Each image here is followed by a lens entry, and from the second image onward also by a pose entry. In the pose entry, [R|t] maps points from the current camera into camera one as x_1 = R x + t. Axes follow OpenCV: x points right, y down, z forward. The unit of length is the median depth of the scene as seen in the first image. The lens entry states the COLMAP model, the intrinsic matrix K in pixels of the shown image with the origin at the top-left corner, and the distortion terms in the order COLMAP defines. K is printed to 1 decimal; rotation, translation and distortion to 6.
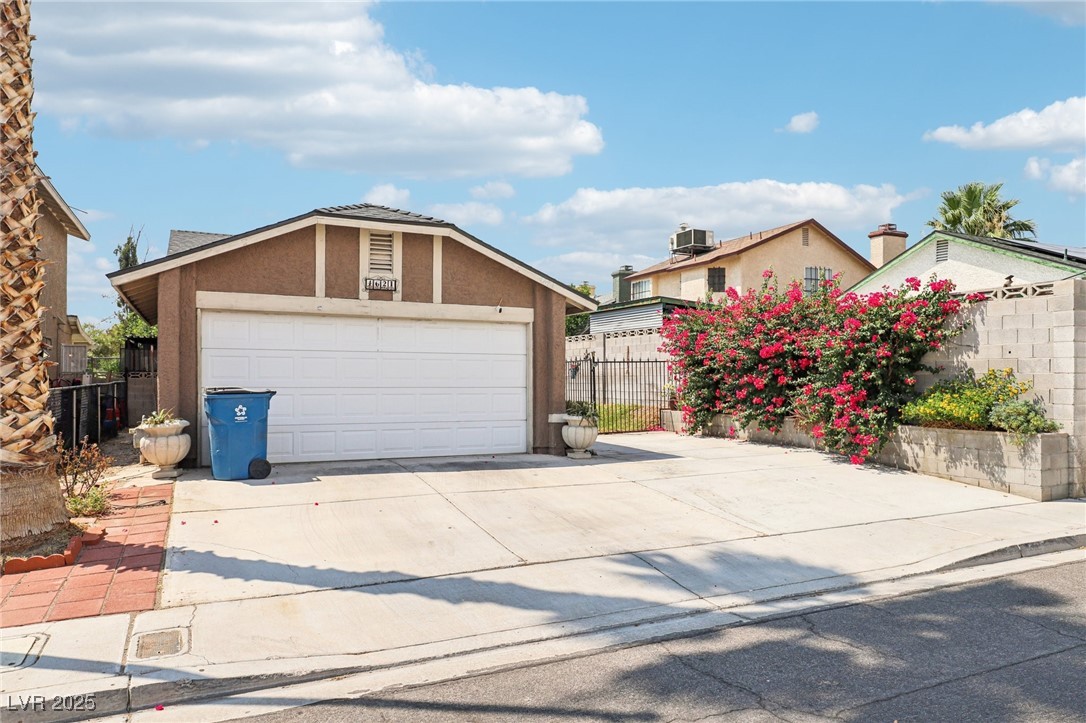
lens RADIAL K [[722.7, 0, 541.7], [0, 722.7, 368.4], [0, 0, 1]] dist [-0.001106, 0.000111]
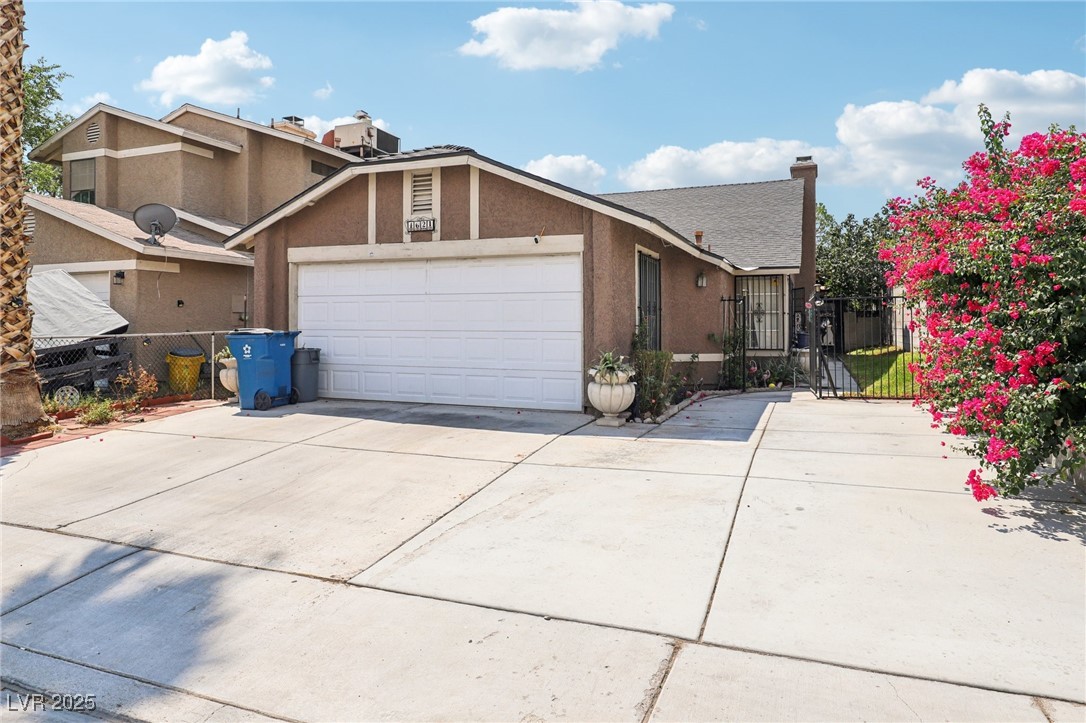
lens RADIAL K [[665.7, 0, 553.7], [0, 665.7, 322.6], [0, 0, 1]] dist [-0.012662, 0.004451]
pose [[0.688953, -0.004155, -0.724795, 0.570577], [0.011160, 0.999926, 0.004876, 0.013484], [0.724721, -0.011448, 0.688948, 0.520695]]
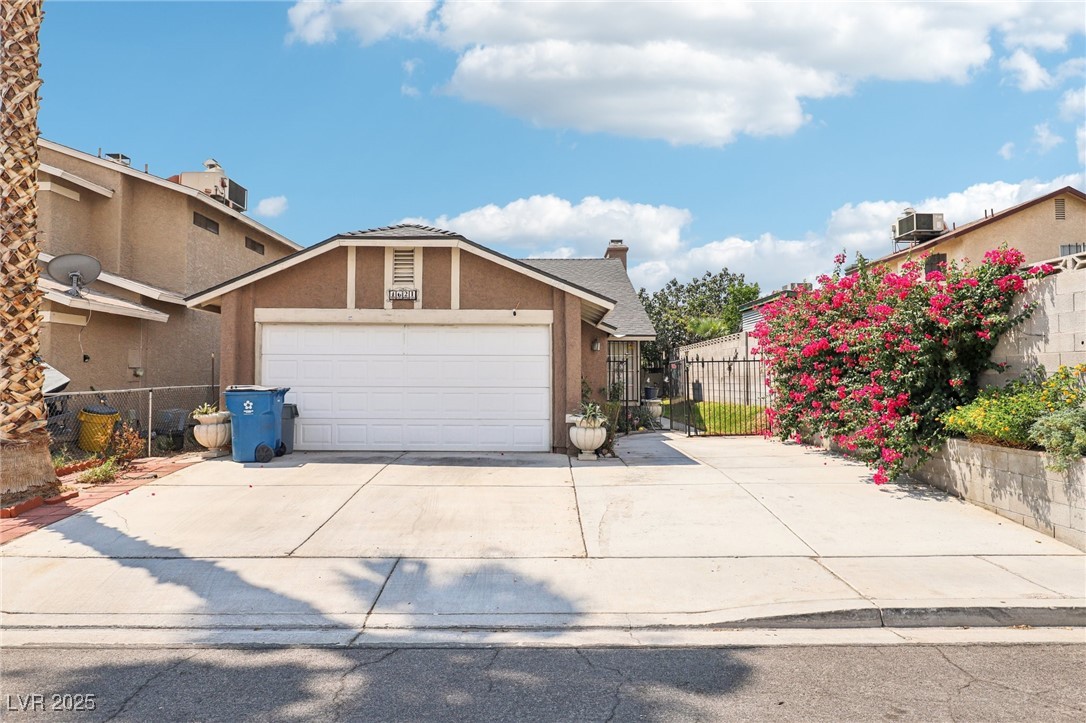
lens RADIAL K [[665.7, 0, 546.1], [0, 665.7, 354.7], [0, 0, 1]] dist [-0.012662, 0.004451]
pose [[0.904949, -0.015272, -0.425247, 0.427376], [0.005965, 0.999713, -0.023208, 0.002003], [0.425479, 0.018466, 0.904780, 0.166611]]
